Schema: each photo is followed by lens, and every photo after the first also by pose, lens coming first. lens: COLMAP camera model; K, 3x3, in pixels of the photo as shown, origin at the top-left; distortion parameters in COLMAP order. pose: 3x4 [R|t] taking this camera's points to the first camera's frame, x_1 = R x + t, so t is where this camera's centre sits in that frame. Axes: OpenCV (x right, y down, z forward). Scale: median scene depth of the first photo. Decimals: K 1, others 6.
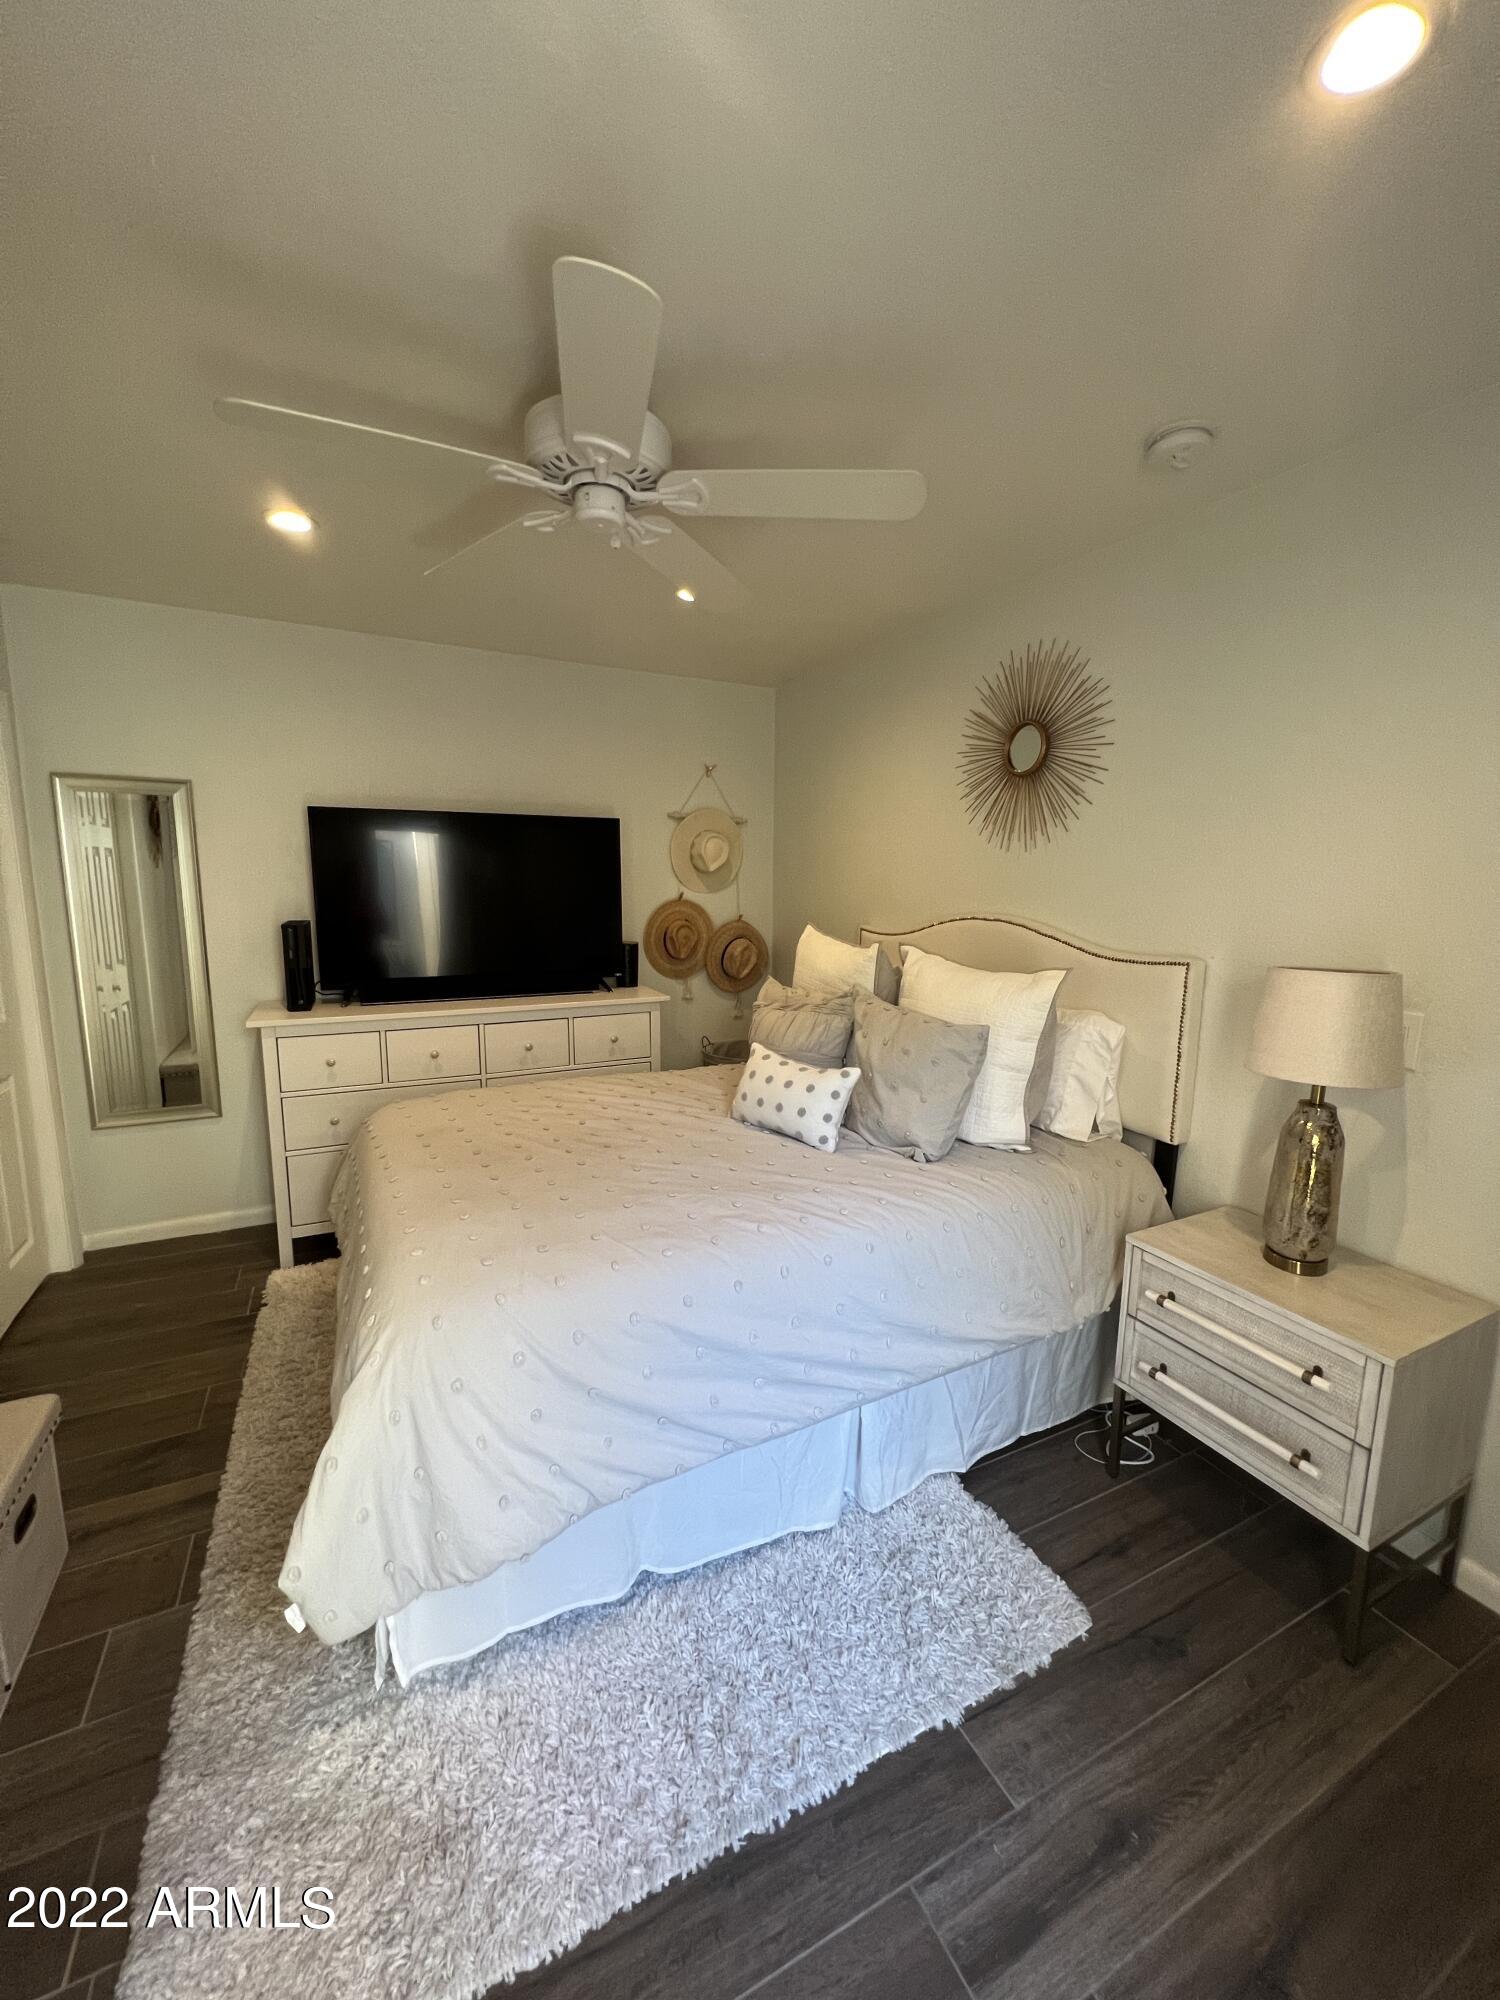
lens RADIAL K [[791.9, 0, 758.9], [0, 791.9, 1001.6], [0, 0, 1]] dist [-0.004181, -0.000192]
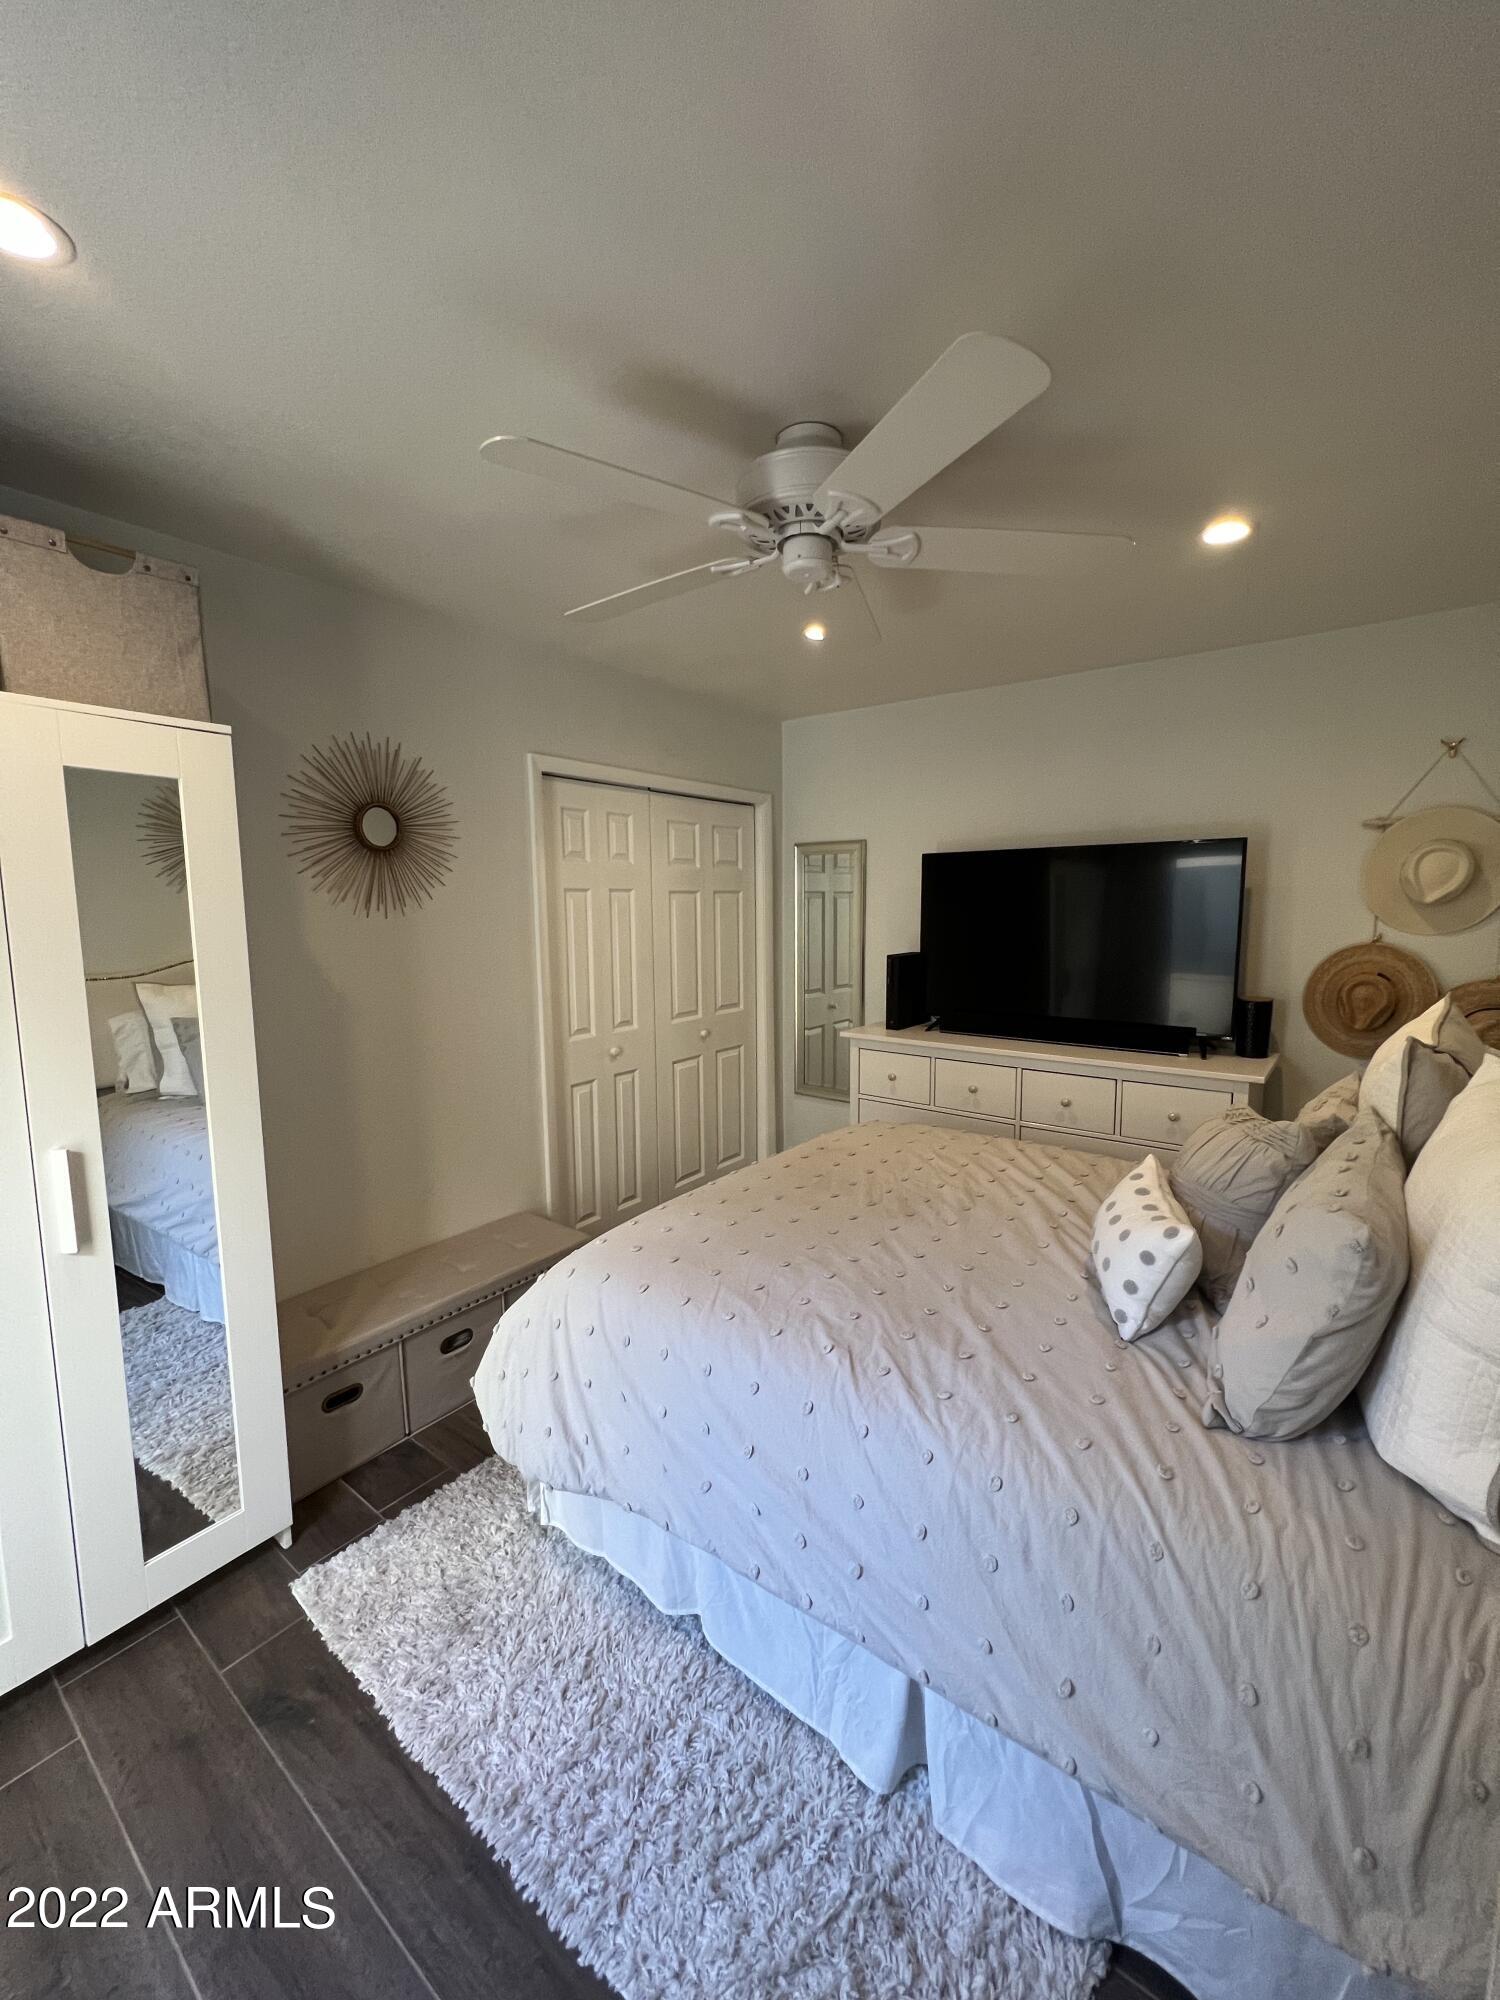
lens RADIAL K [[791.9, 0, 747.5], [0, 791.9, 1000.8], [0, 0, 1]] dist [-0.004181, -0.000192]
pose [[0.430936, 0.097073, -0.897146, 0.457538], [-0.125396, 0.990993, 0.046995, -0.071508], [0.893627, 0.092247, 0.439227, 0.354268]]
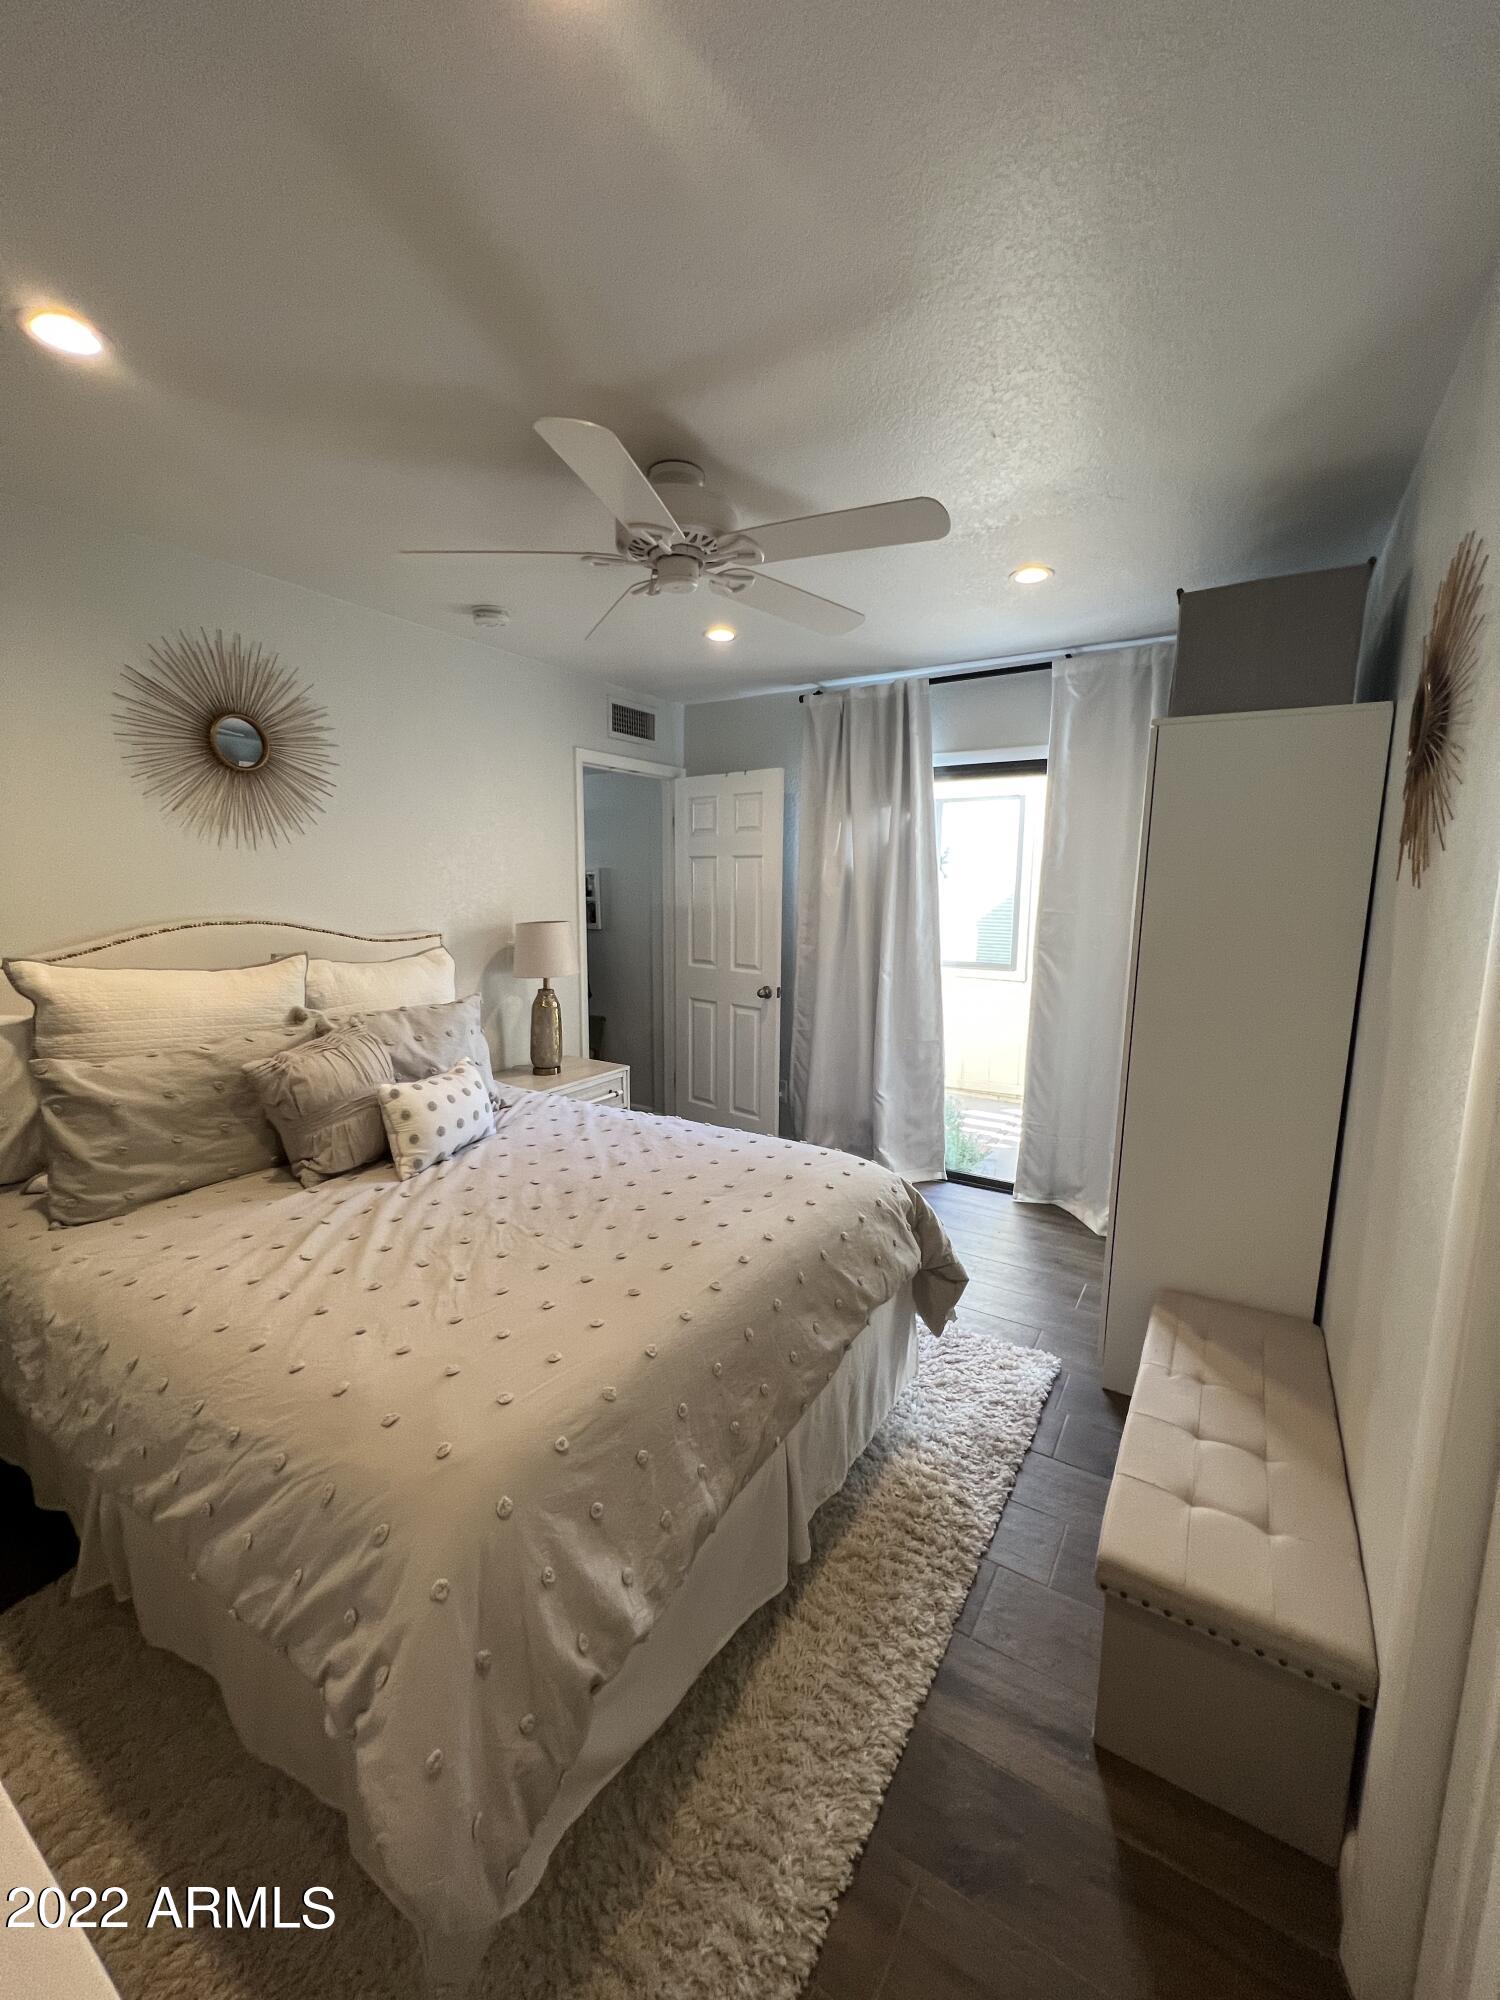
lens RADIAL K [[791.9, 0, 754.0], [0, 791.9, 996.6], [0, 0, 1]] dist [-0.004181, -0.000192]
pose [[-0.521442, -0.141993, 0.841389, -0.877258], [0.119228, 0.964259, 0.236619, -0.182164], [-0.844916, 0.223700, -0.485876, 1.049649]]
